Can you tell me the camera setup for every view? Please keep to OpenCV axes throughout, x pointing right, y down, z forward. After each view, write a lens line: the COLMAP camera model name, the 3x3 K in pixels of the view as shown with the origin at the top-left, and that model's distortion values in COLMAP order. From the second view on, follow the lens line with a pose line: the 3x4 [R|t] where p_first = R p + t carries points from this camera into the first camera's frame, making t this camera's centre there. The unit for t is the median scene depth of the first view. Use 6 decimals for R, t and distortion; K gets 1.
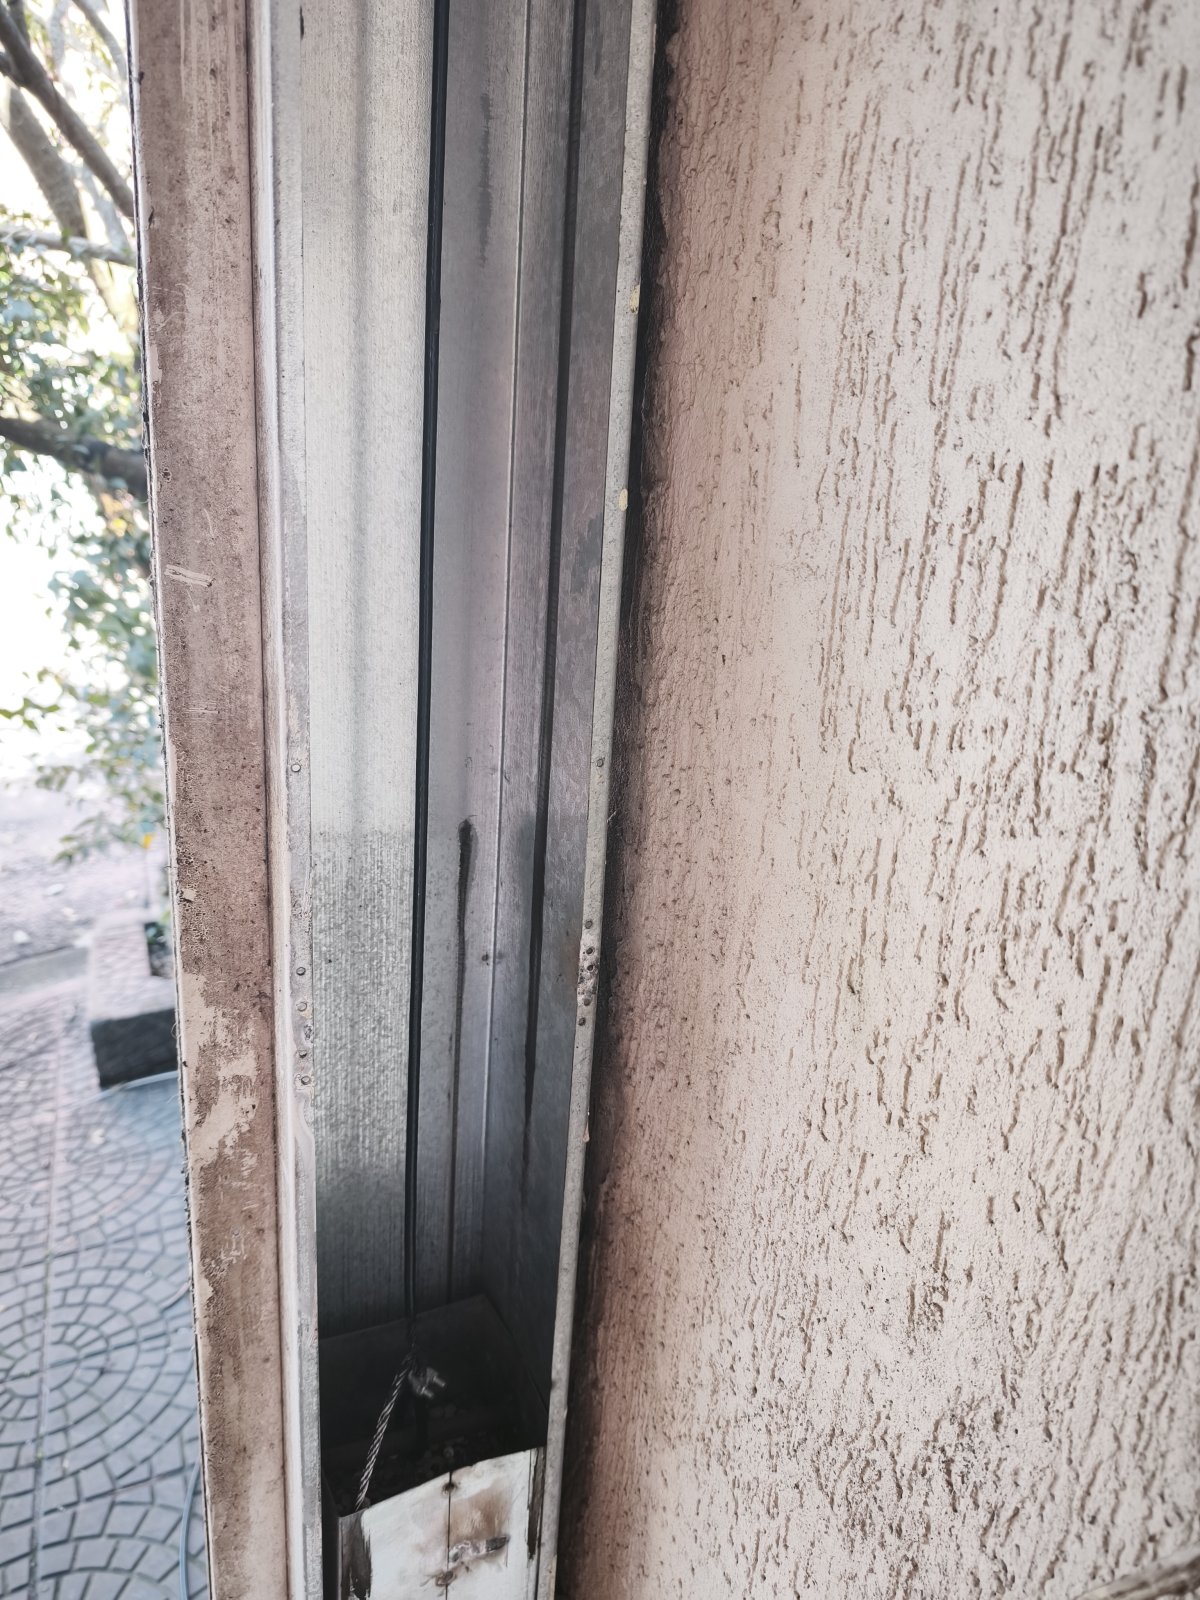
lens RADIAL K [[993.8, 0, 600.0], [0, 993.8, 800.0], [0, 0, 1]] dist [-0.053495, 0.002423]
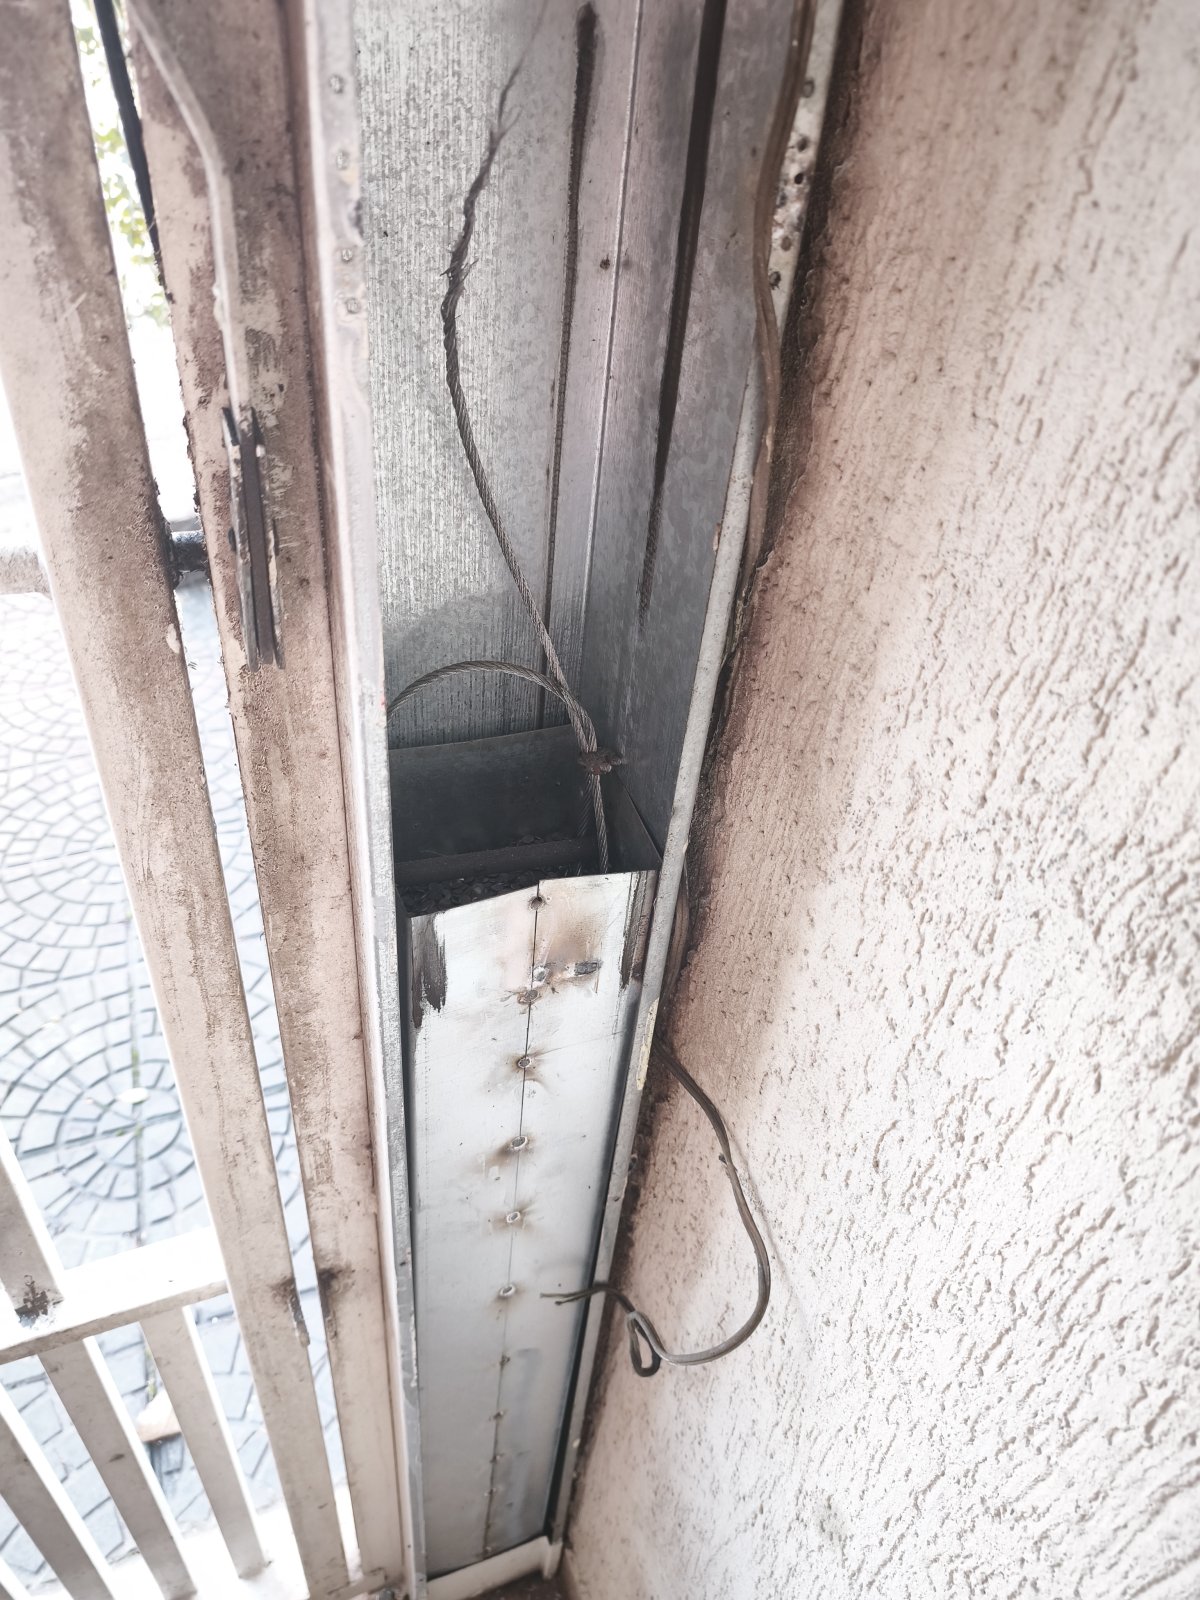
lens RADIAL K [[1120.8, 0, 600.0], [0, 1120.8, 800.0], [0, 0, 1]] dist [-0.048192, -0.002415]
pose [[0.995227, 0.073900, -0.063736, -0.063641], [-0.037754, 0.893821, 0.446832, 0.221178], [0.089989, -0.442293, 0.892345, 0.211063]]
